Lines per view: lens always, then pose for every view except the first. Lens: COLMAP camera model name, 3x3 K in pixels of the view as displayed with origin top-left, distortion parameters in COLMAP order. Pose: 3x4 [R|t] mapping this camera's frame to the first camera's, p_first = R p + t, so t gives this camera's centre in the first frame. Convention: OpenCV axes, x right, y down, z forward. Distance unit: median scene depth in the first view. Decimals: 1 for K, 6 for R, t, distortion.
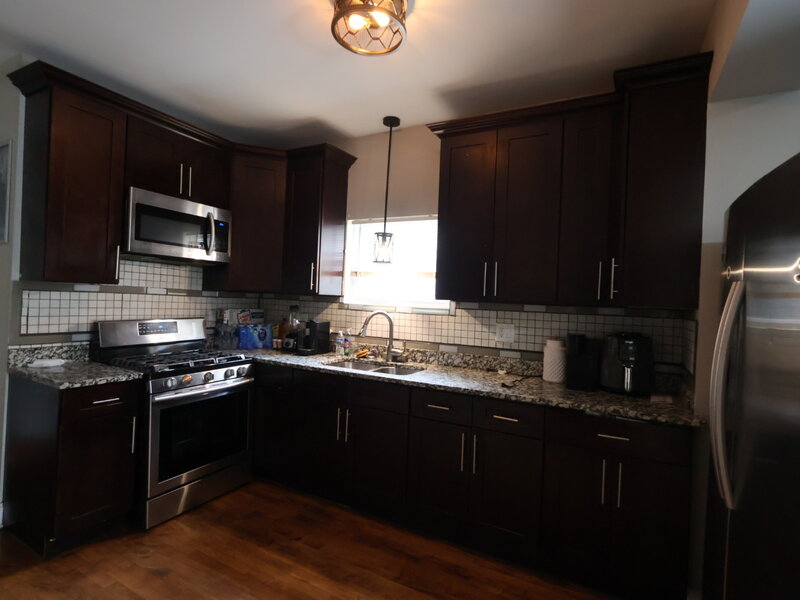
lens RADIAL K [[414.6, 0, 397.7], [0, 414.6, 300.1], [0, 0, 1]] dist [0.005040, 0.000417]
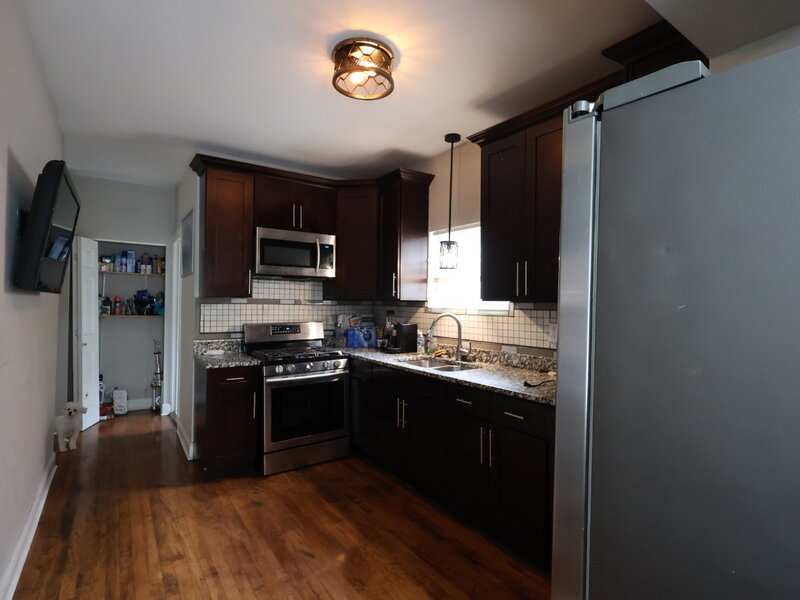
lens RADIAL K [[414.6, 0, 403.5], [0, 414.6, 300.8], [0, 0, 1]] dist [0.005040, 0.000417]
pose [[0.897316, -0.033169, -0.440141, 0.376418], [0.025927, 0.999412, -0.022458, 0.016296], [0.440627, 0.008740, 0.897648, -0.026420]]
